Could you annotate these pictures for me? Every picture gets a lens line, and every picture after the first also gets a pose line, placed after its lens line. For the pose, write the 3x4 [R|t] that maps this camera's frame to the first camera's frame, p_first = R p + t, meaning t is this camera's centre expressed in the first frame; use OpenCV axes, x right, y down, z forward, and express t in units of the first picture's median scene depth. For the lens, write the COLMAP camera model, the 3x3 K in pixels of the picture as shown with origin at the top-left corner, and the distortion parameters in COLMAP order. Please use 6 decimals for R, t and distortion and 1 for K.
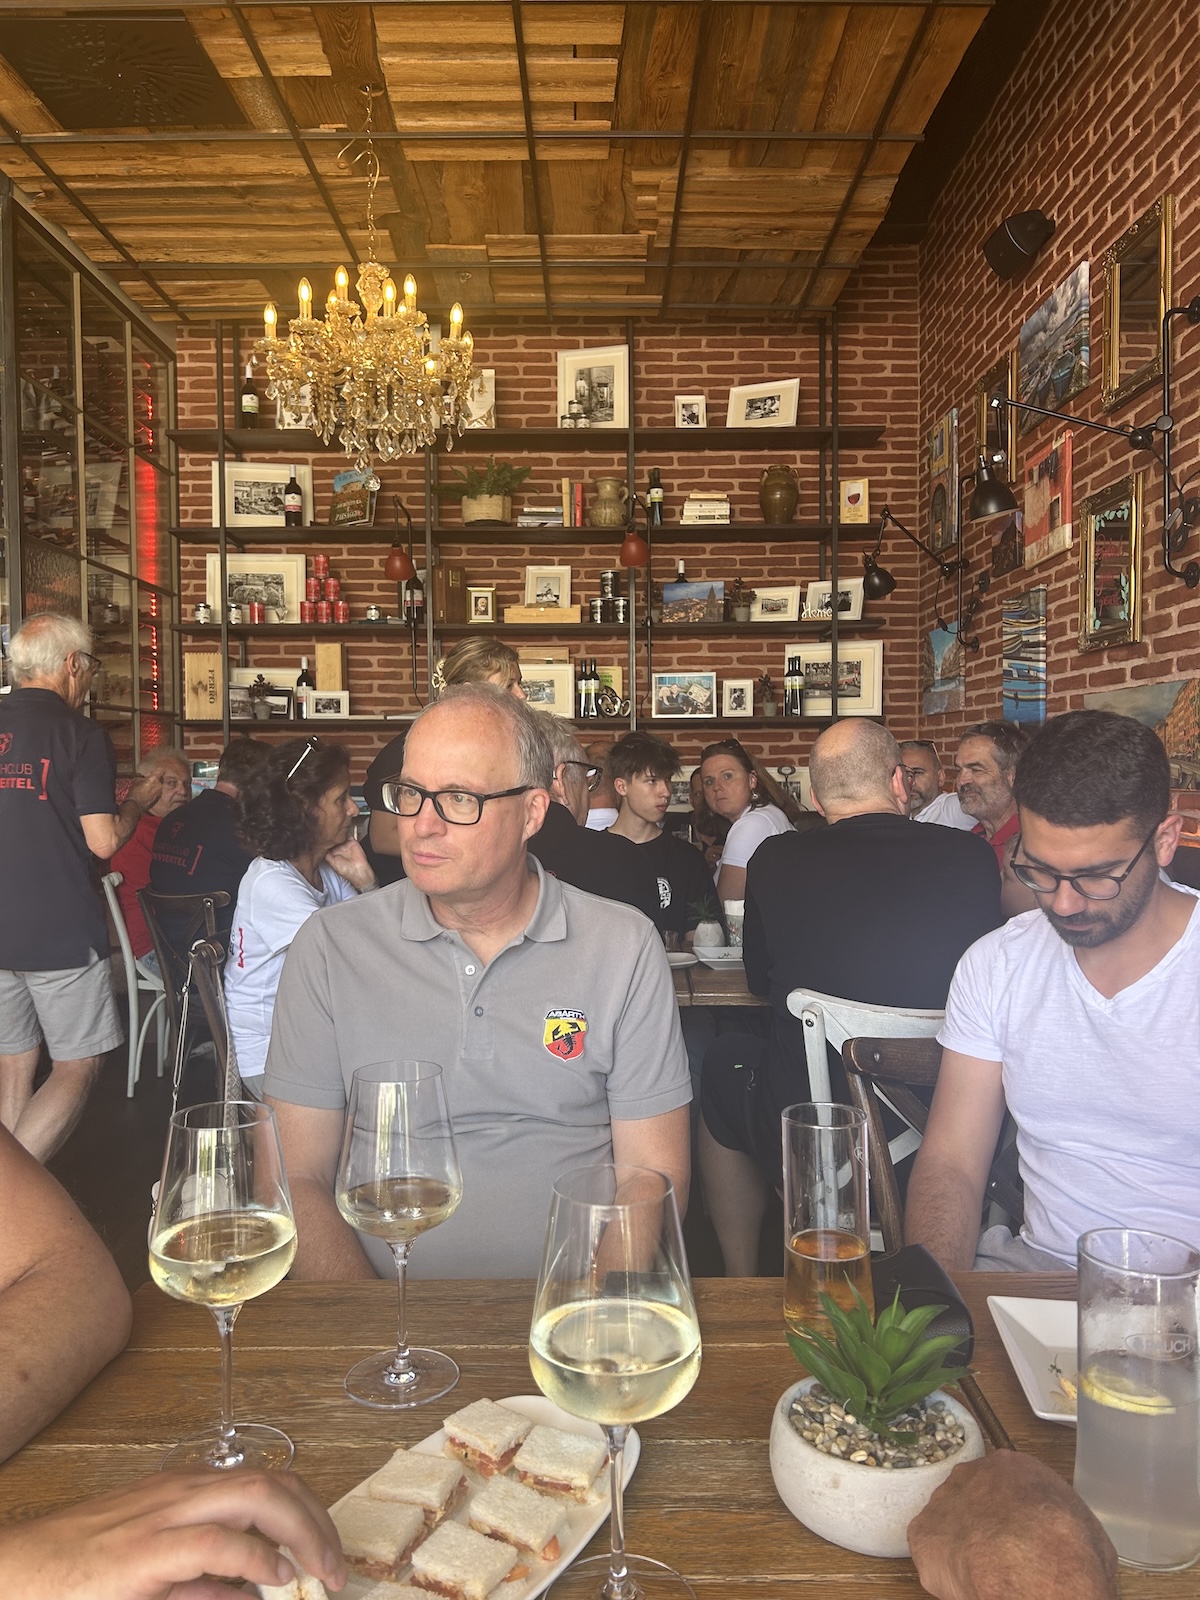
lens RADIAL K [[1230.0, 0, 589.5], [0, 1230.0, 799.9], [0, 0, 1]] dist [0.077806, -0.085517]
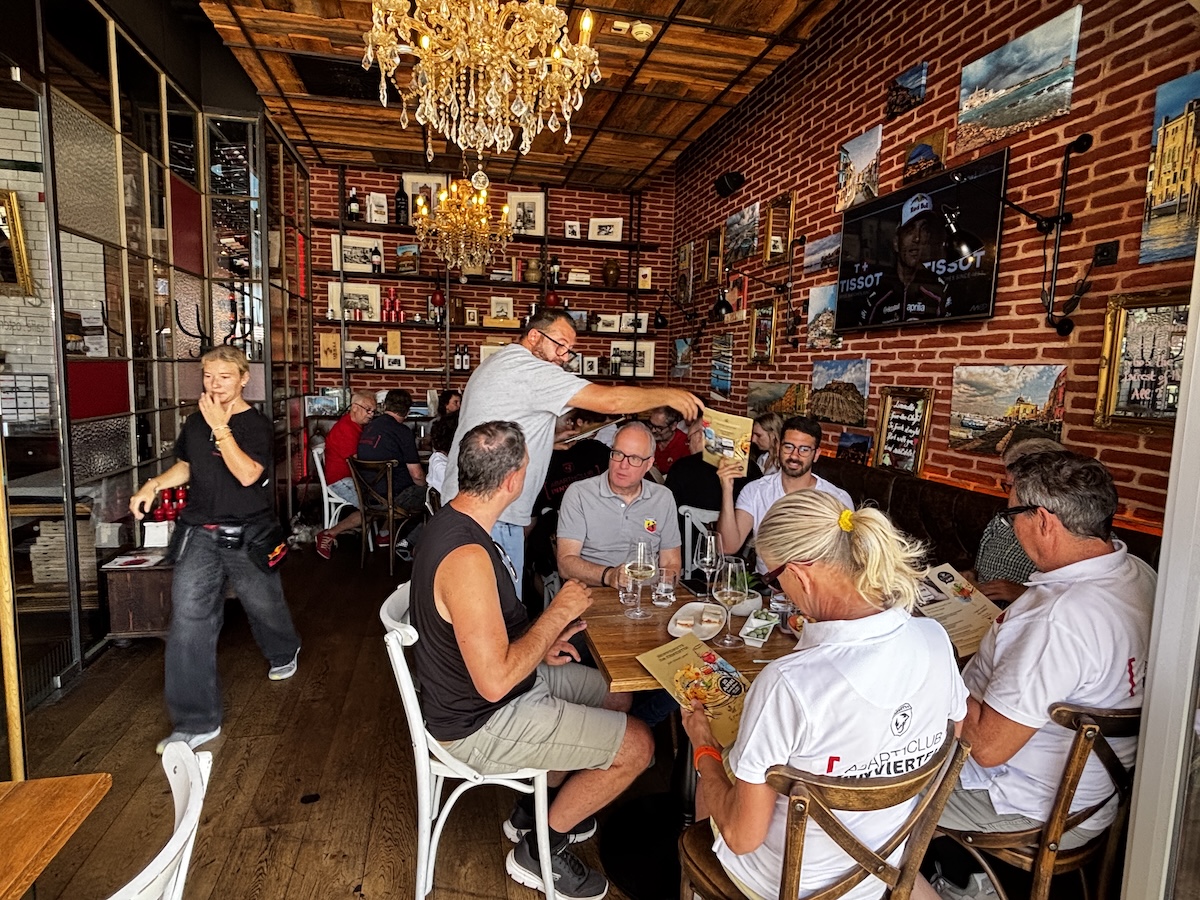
lens RADIAL K [[672.8, 0, 595.5], [0, 672.8, 451.6], [0, 0, 1]] dist [0.023468, -0.011572]
pose [[0.975877, 0.008788, 0.218143, -0.133812], [-0.029674, 0.995256, 0.092651, -0.044318], [-0.216294, -0.096889, 0.971509, -0.172861]]
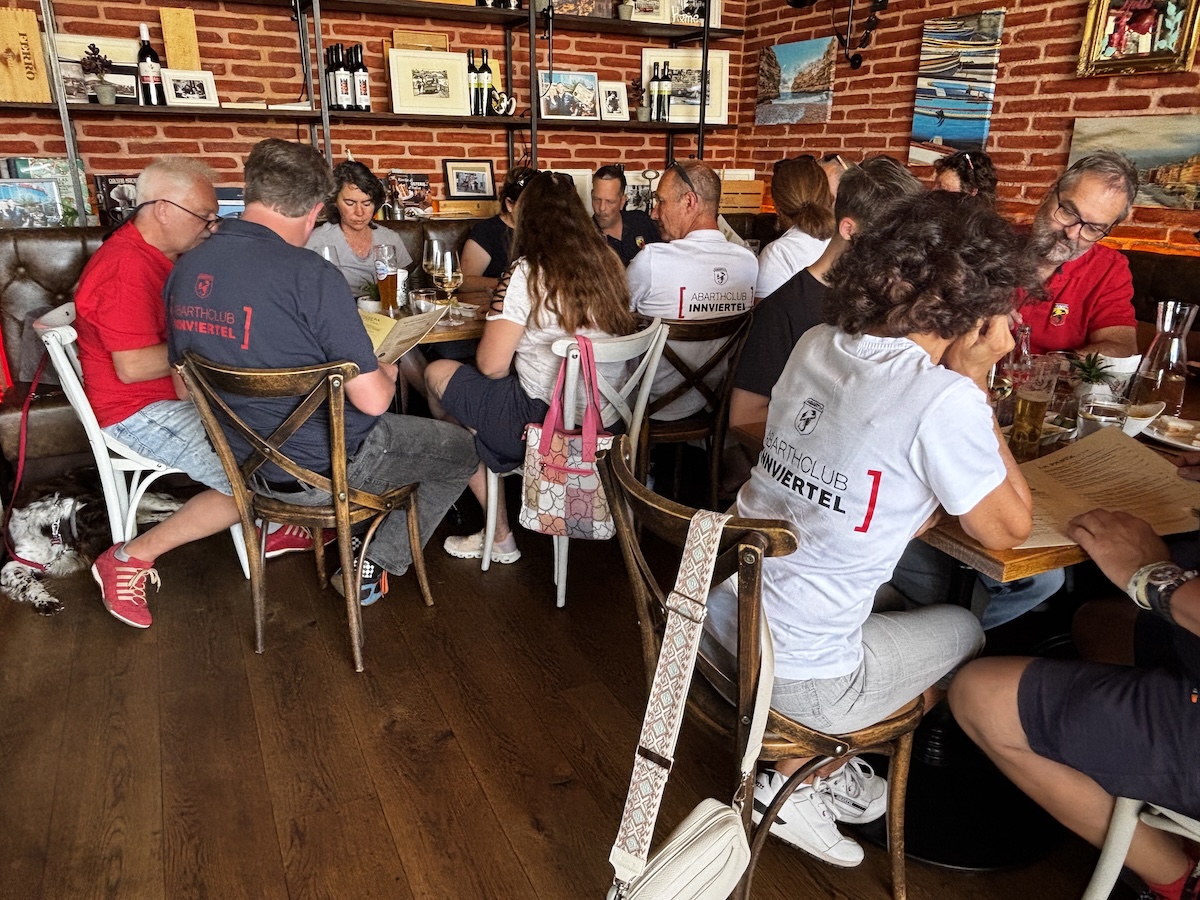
lens RADIAL K [[845.9, 0, 593.5], [0, 845.9, 450.9], [0, 0, 1]] dist [0.025675, -0.040924]
pose [[0.894457, -0.130934, 0.427554, -0.253522], [-0.007109, 0.951884, 0.306377, -0.021809], [-0.447097, -0.277081, 0.850489, 0.328607]]
